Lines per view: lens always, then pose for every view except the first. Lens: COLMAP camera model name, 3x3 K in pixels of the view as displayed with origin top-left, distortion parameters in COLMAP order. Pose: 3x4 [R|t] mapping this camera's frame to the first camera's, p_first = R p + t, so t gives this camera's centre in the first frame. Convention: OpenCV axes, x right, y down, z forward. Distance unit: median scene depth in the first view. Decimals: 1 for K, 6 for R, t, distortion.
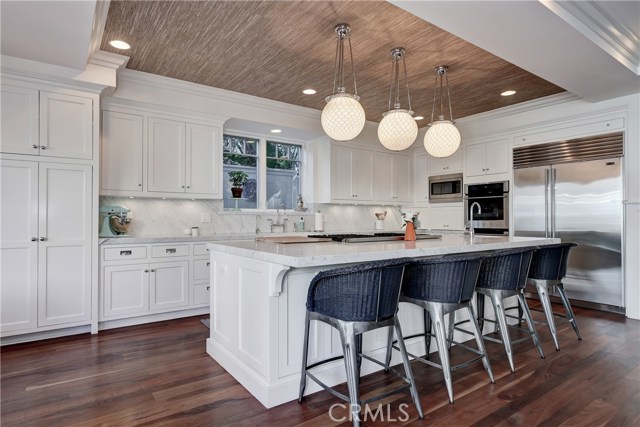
lens RADIAL K [[373.3, 0, 302.0], [0, 373.3, 214.8], [0, 0, 1]] dist [0.198310, -0.000031]
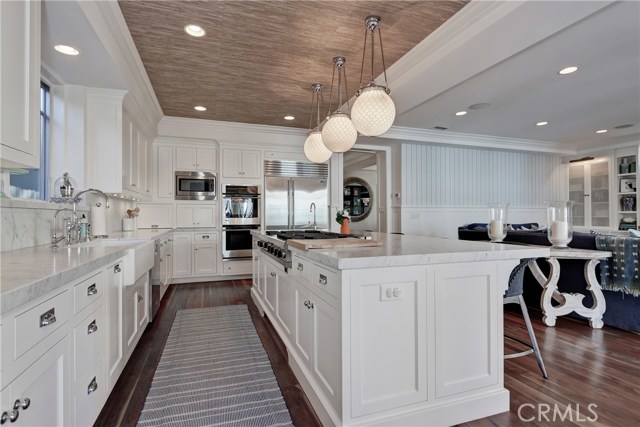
lens RADIAL K [[342.7, 0, 320.0], [0, 342.7, 213.5], [0, 0, 1]] dist [0.030818, 0.000332]
pose [[0.300677, 0.004780, 0.953714, -0.448363], [-0.009345, 0.999954, -0.002066, 0.002232], [-0.953680, -0.008291, 0.300708, 0.513631]]
